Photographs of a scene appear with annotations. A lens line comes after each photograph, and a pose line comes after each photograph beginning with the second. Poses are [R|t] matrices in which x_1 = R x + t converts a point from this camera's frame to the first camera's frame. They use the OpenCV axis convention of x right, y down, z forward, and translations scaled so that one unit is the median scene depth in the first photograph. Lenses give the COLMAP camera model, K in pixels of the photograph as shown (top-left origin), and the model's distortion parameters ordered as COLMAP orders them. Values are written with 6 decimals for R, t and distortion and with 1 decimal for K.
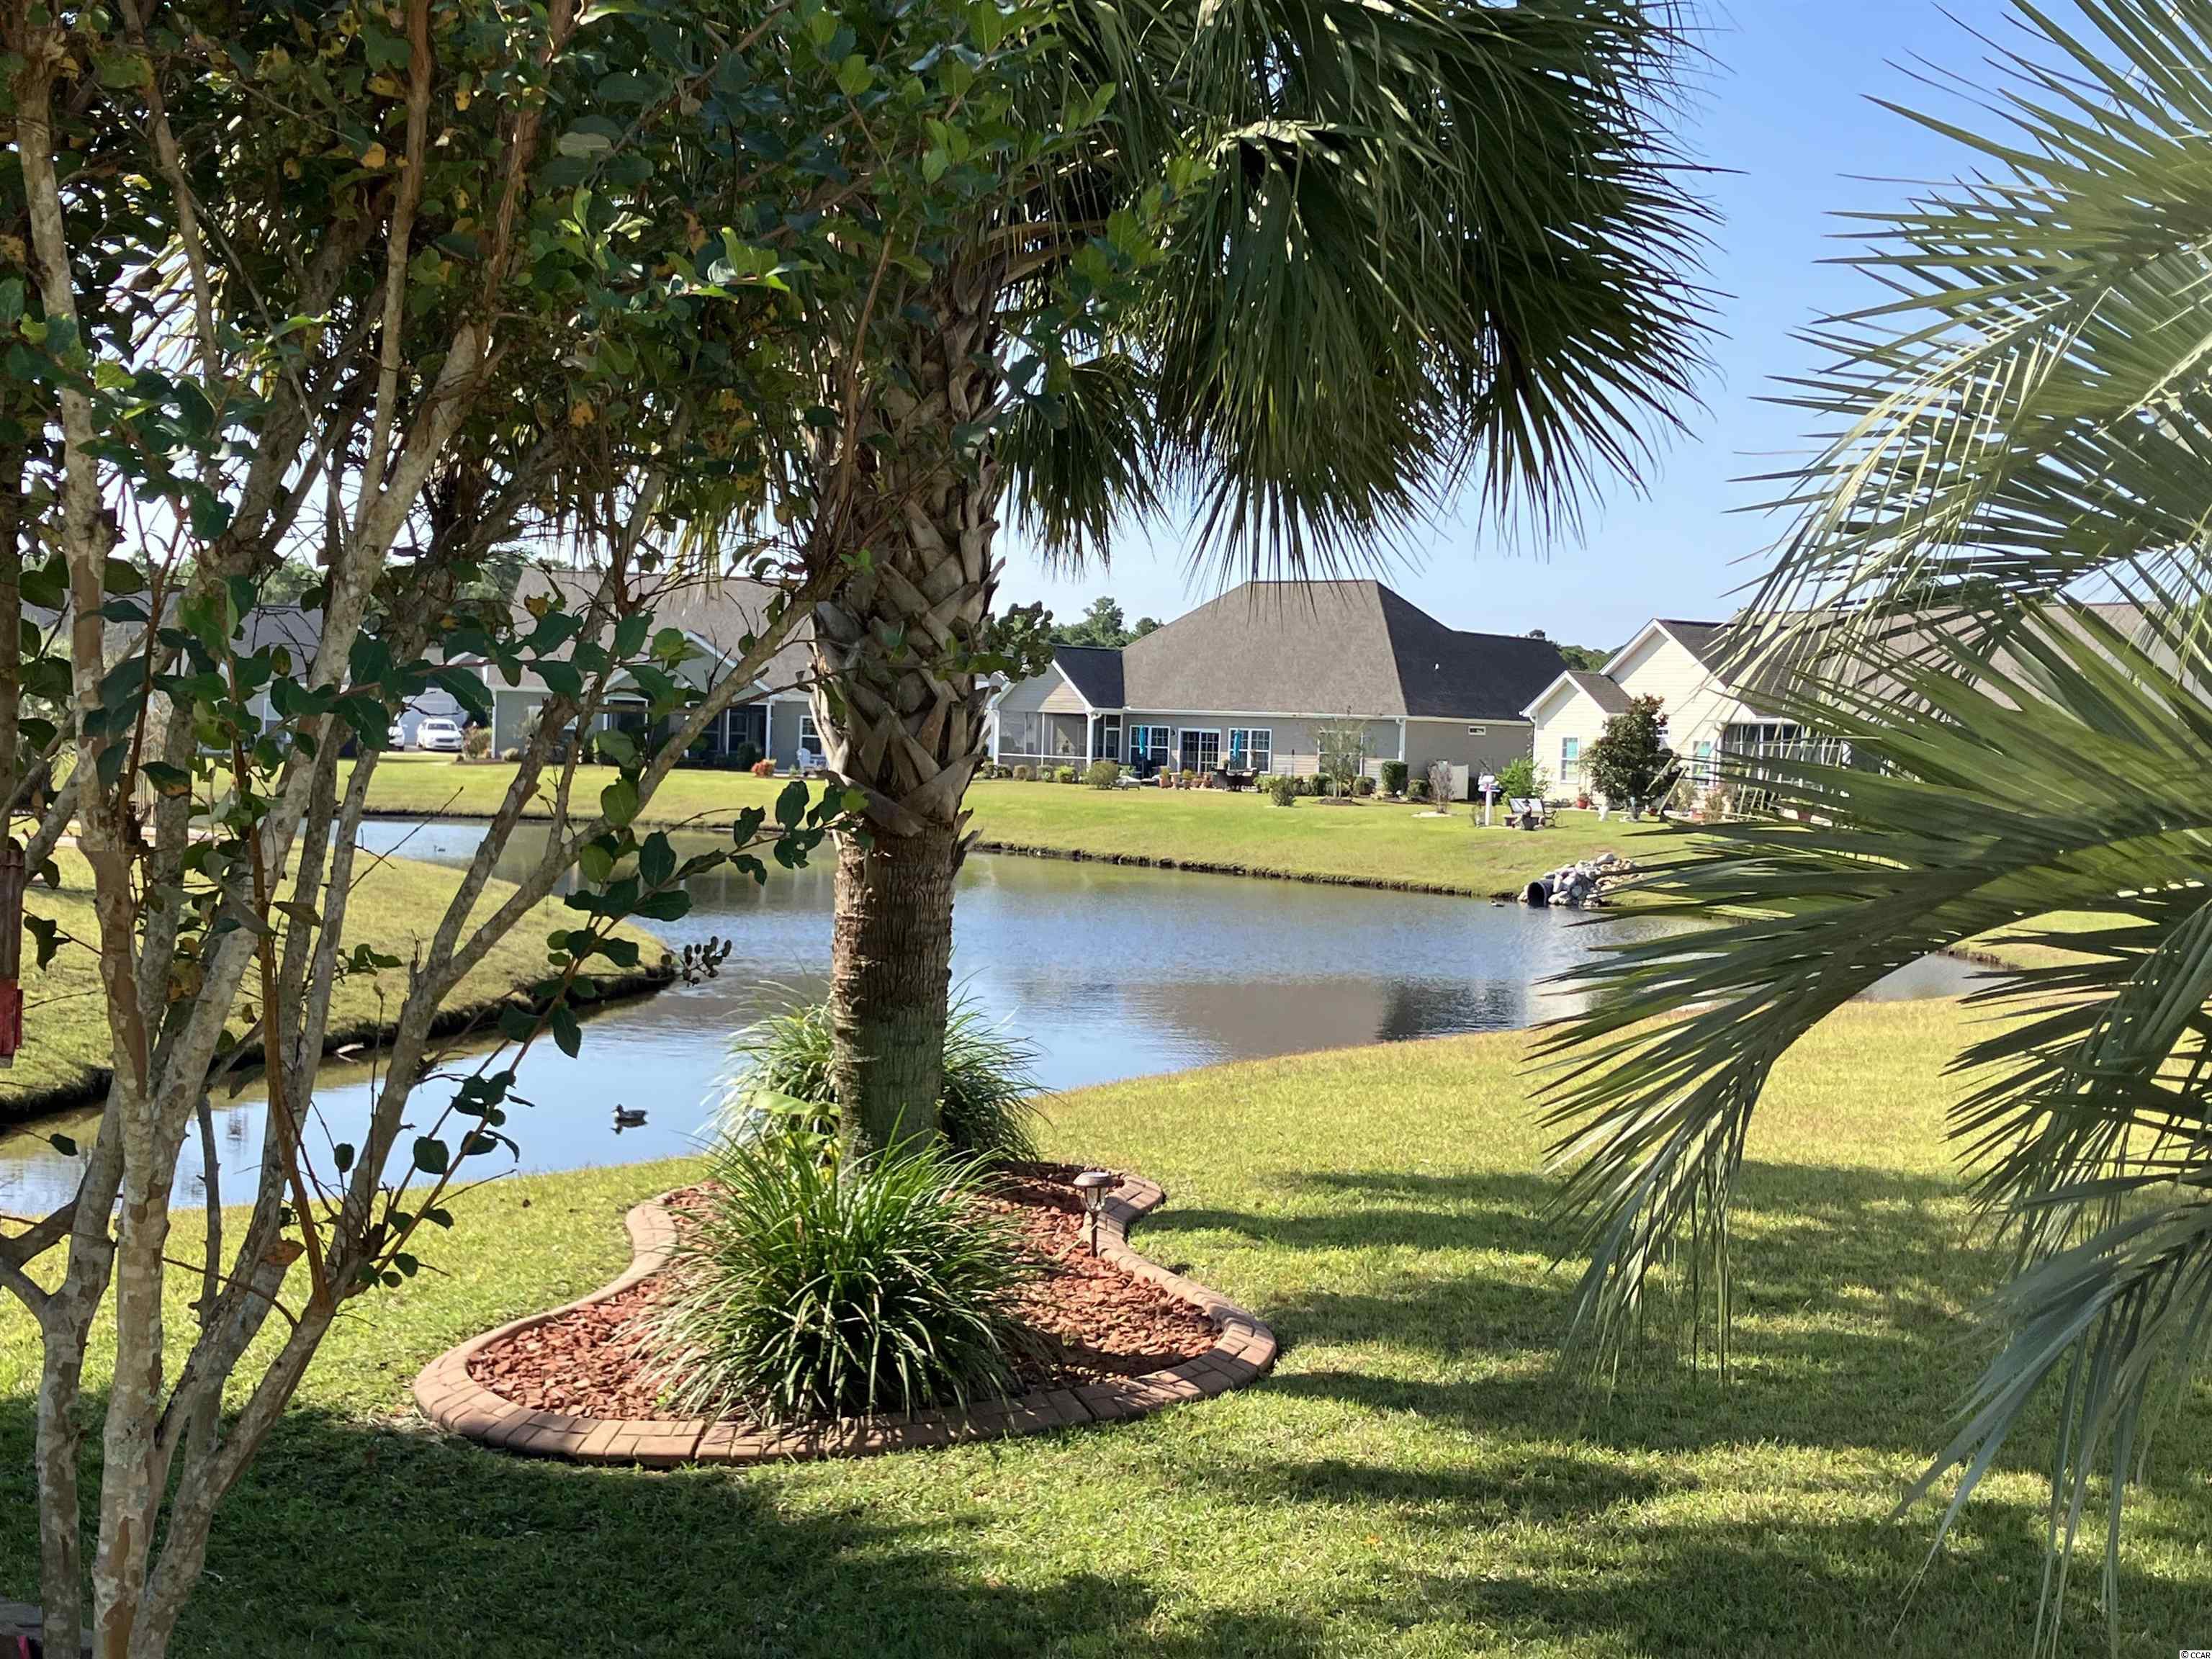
lens RADIAL K [[2880.0, 0, 1122.2], [0, 2880.0, 811.1], [0, 0, 1]] dist [0.050696, 0.000000]
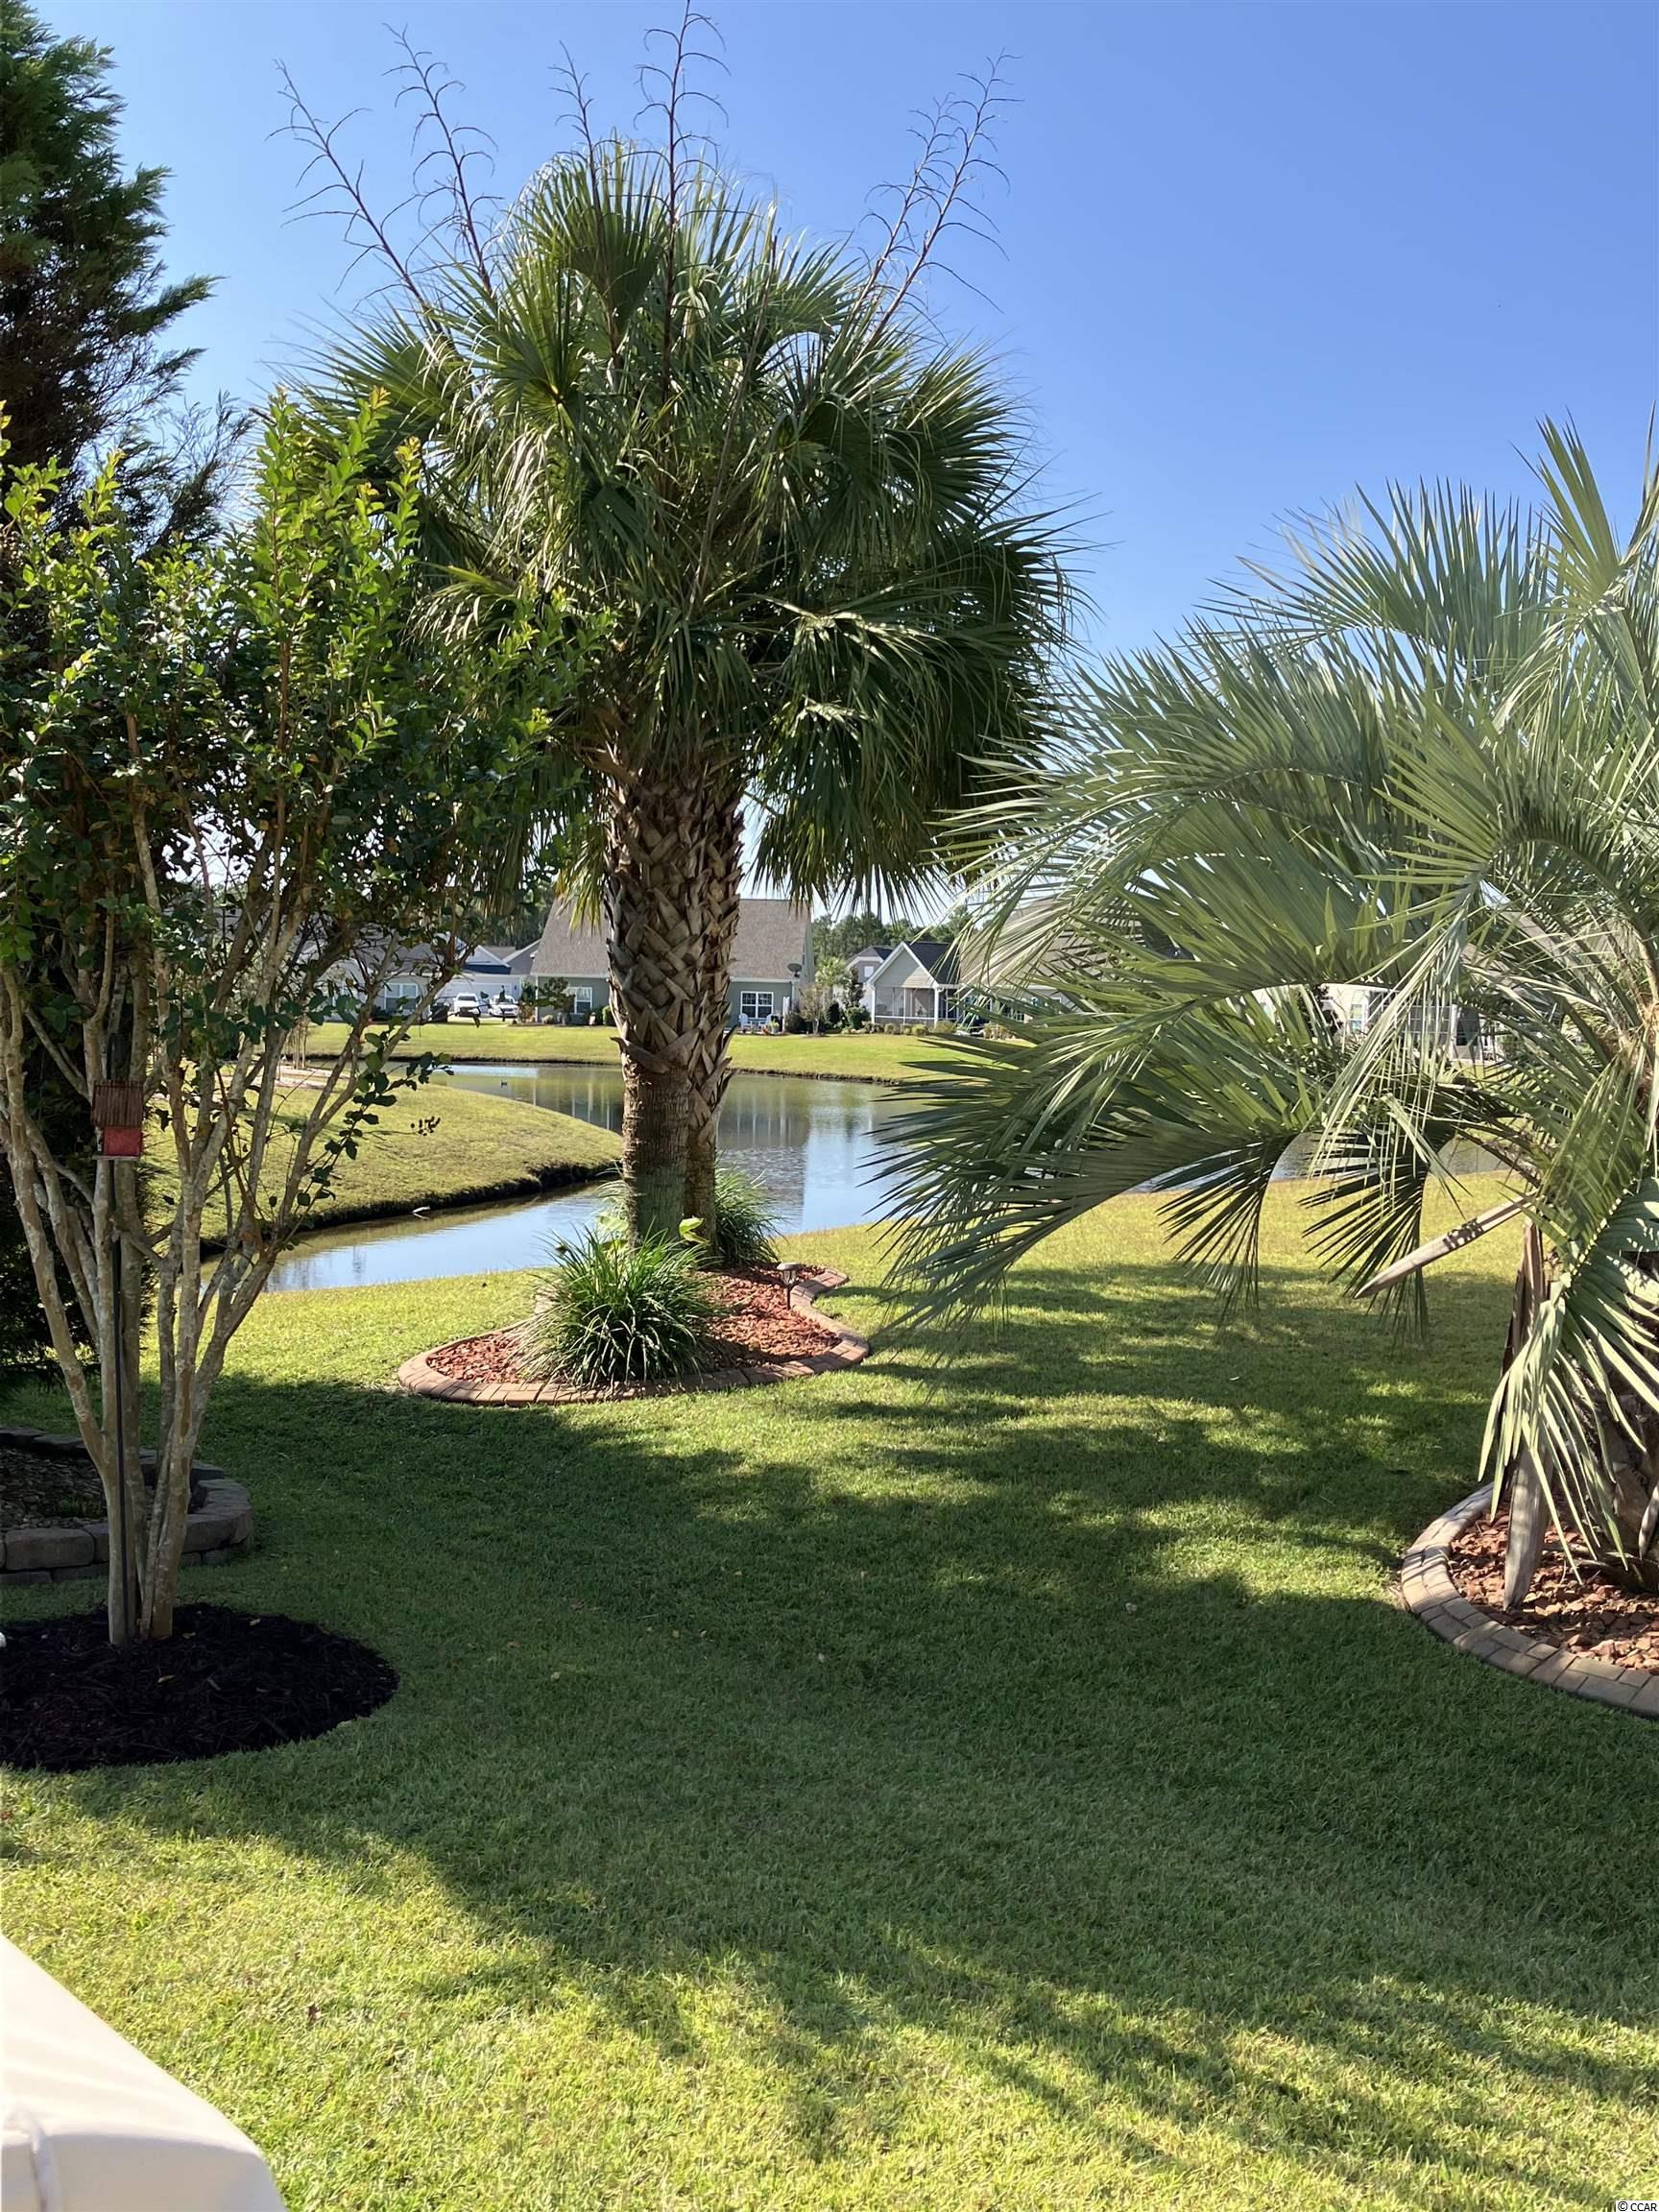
lens RADIAL K [[2016.4, 0, 848.4], [0, 2016.4, 1071.8], [0, 0, 1]] dist [0.108637, -0.002821]
pose [[0.997669, -0.006345, -0.067950, 0.137027], [0.006930, 0.999941, 0.008376, -0.002136], [0.067893, -0.008827, 0.997654, -0.286881]]
